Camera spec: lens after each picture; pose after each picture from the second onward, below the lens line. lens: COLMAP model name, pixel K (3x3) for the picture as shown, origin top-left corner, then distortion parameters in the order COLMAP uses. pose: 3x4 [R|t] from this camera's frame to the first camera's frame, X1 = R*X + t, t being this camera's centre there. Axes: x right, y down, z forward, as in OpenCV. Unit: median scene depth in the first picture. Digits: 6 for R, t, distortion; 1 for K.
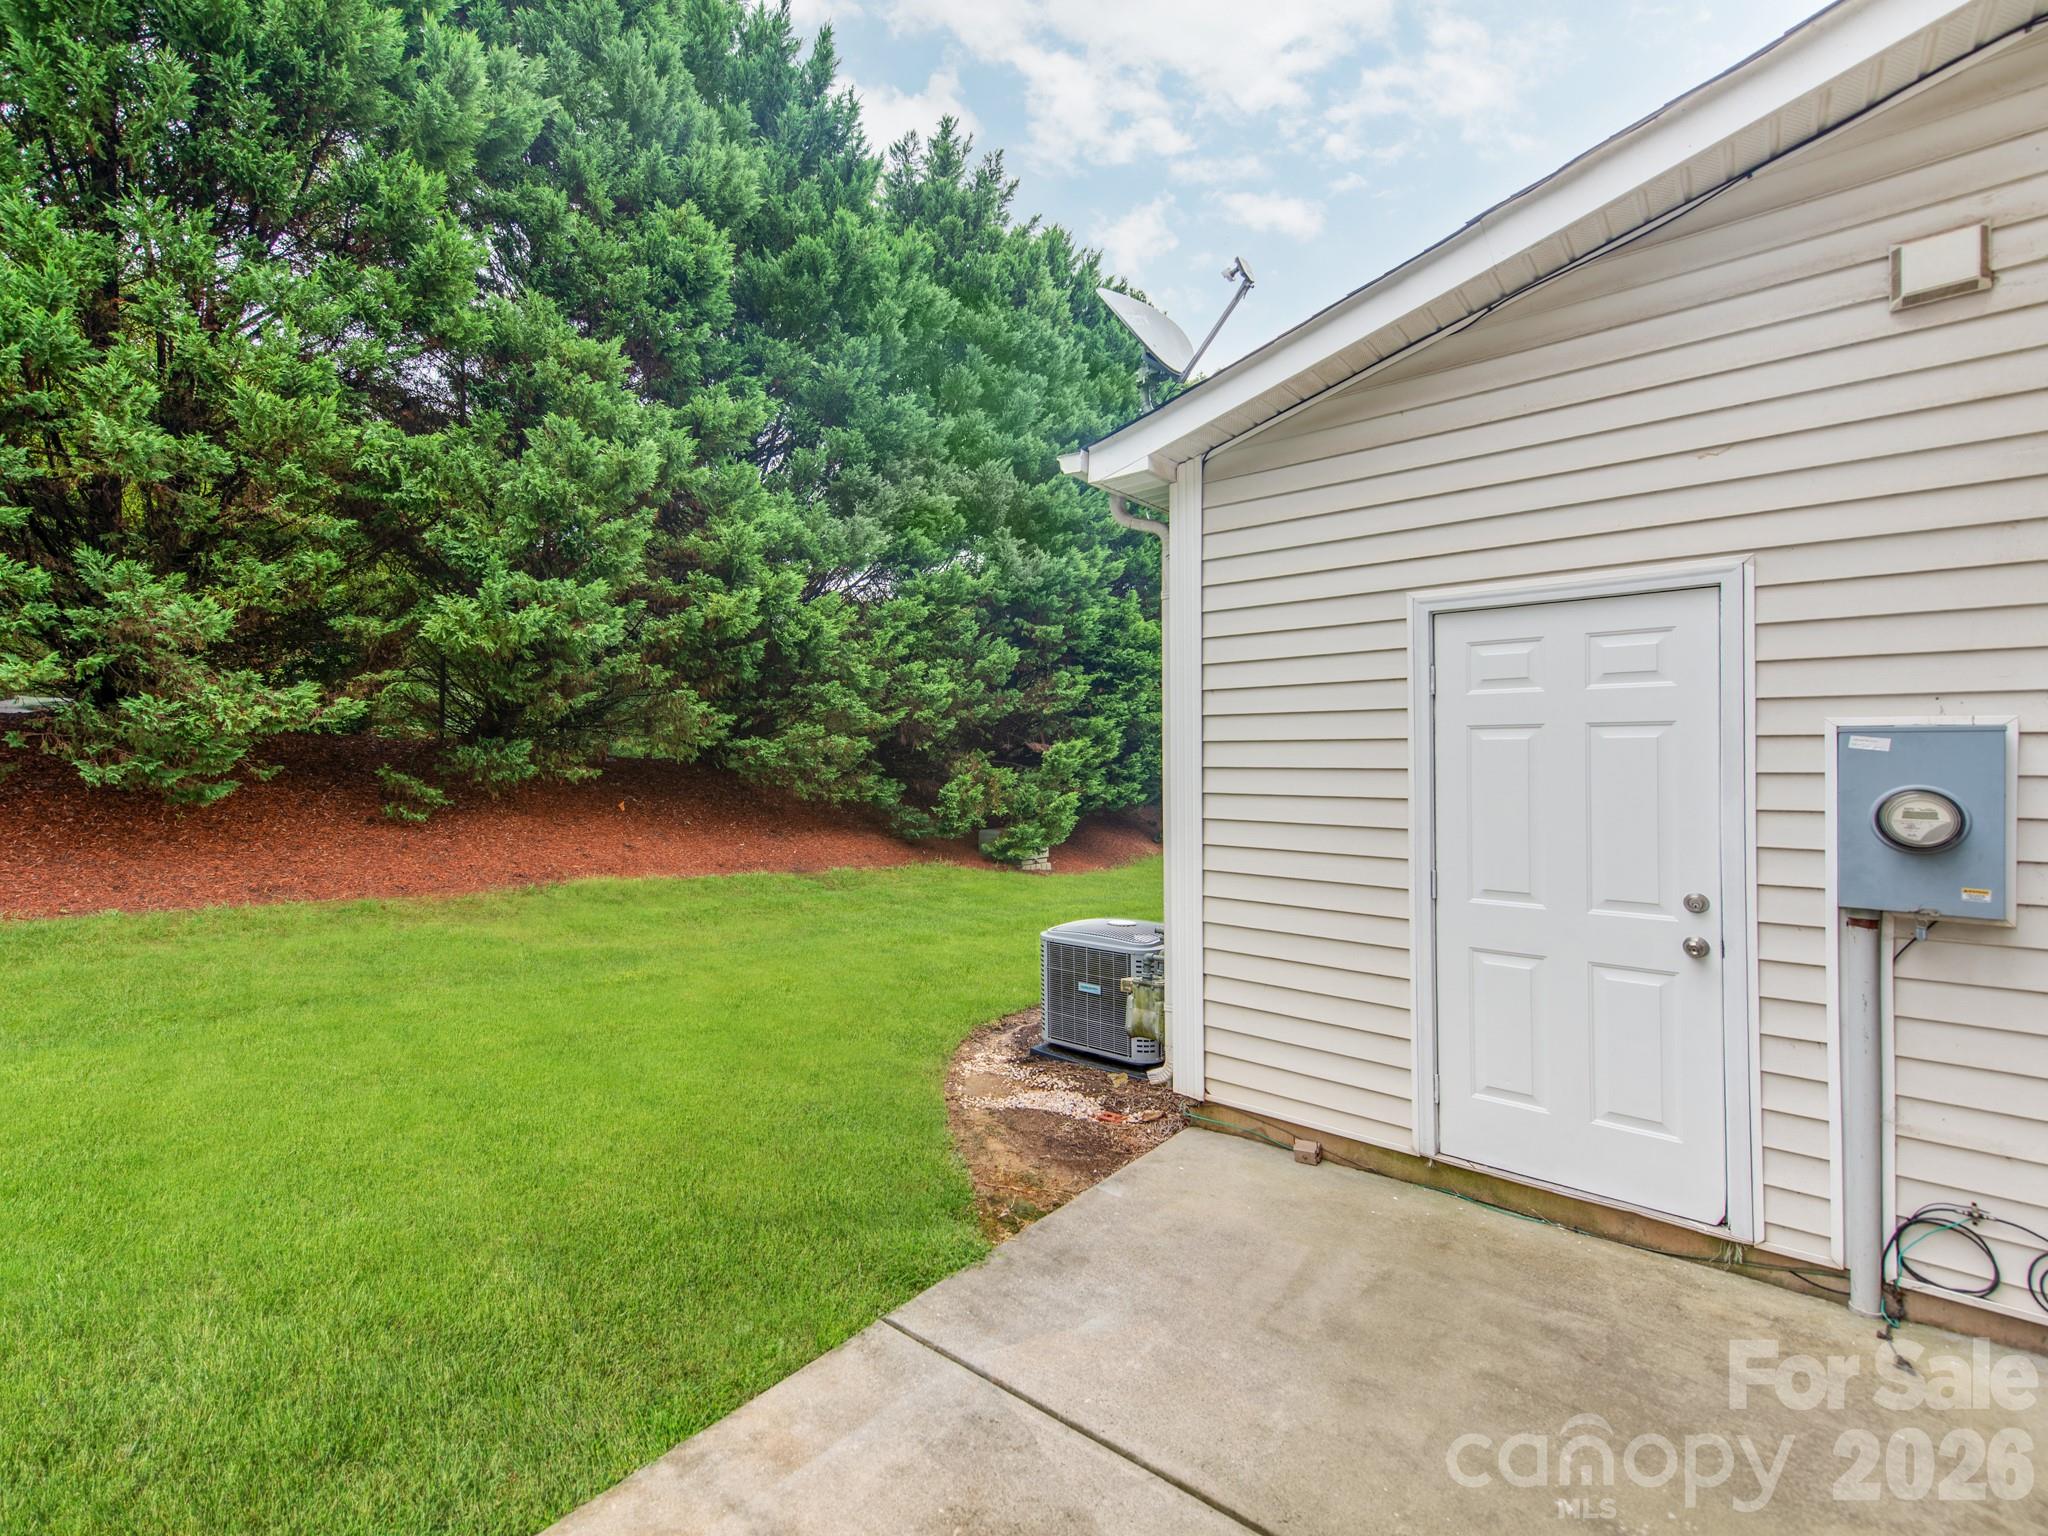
lens RADIAL K [[844.9, 0, 1025.7], [0, 844.9, 755.5], [0, 0, 1]] dist [0.019568, -0.002826]
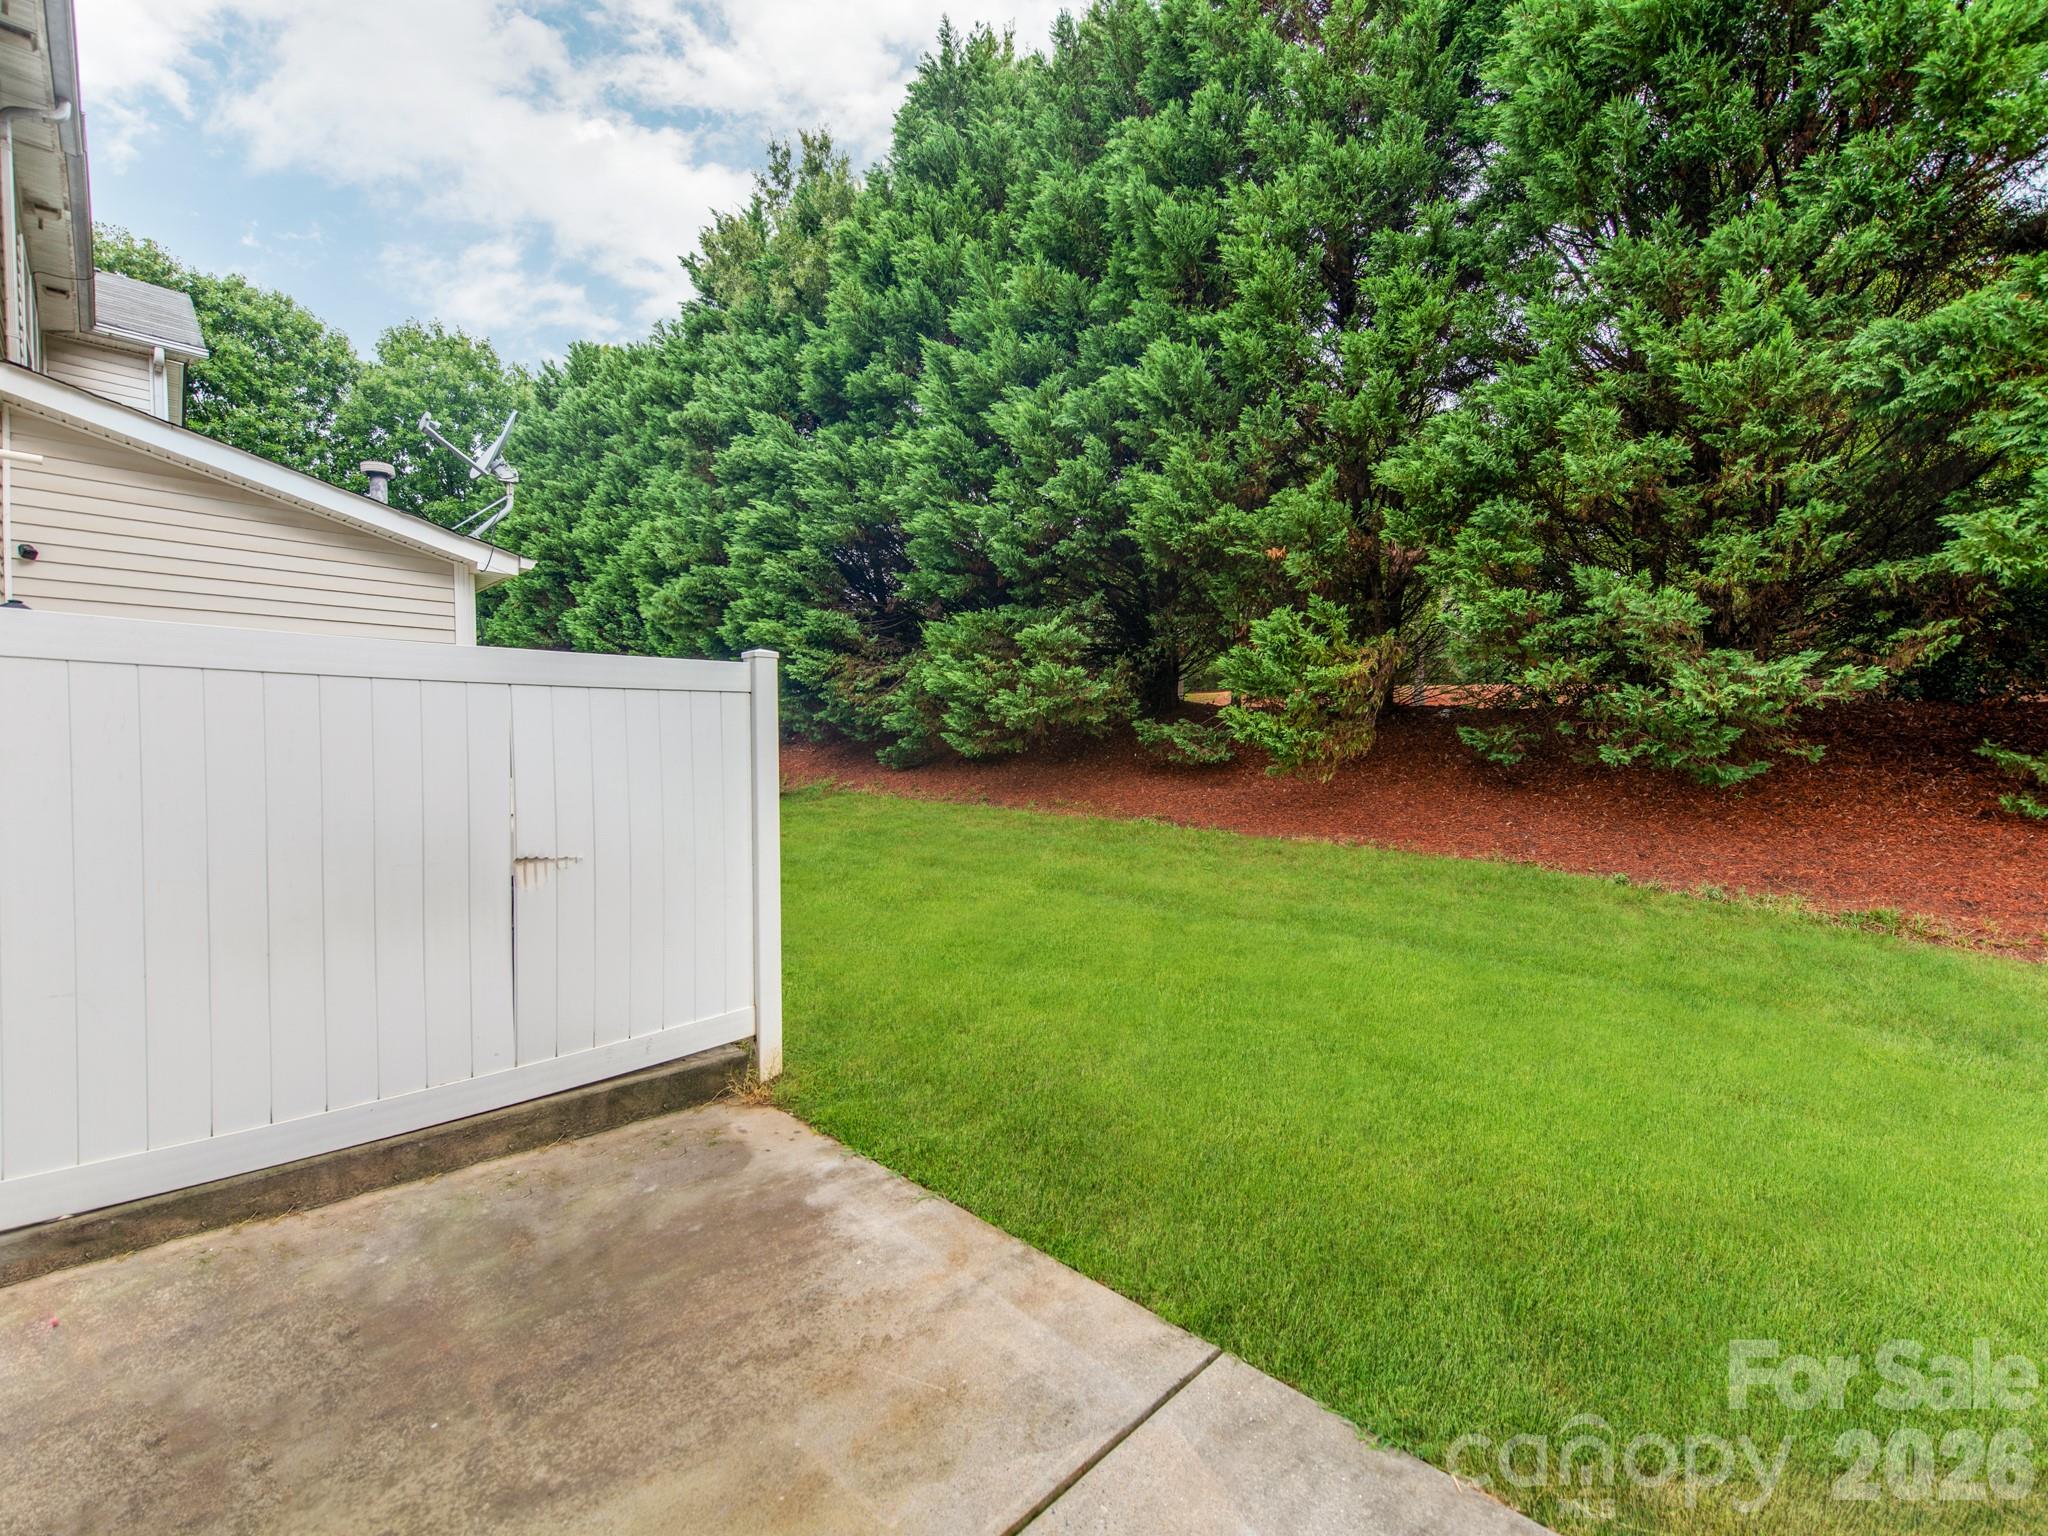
lens RADIAL K [[961.7, 0, 987.6], [0, 961.7, 759.9], [0, 0, 1]] dist [0.022802, -0.000186]
pose [[-0.116759, 0.005925, -0.993143, 0.661335], [0.024903, 0.999685, 0.003036, 0.006014], [0.992848, -0.024378, -0.116869, 0.646502]]
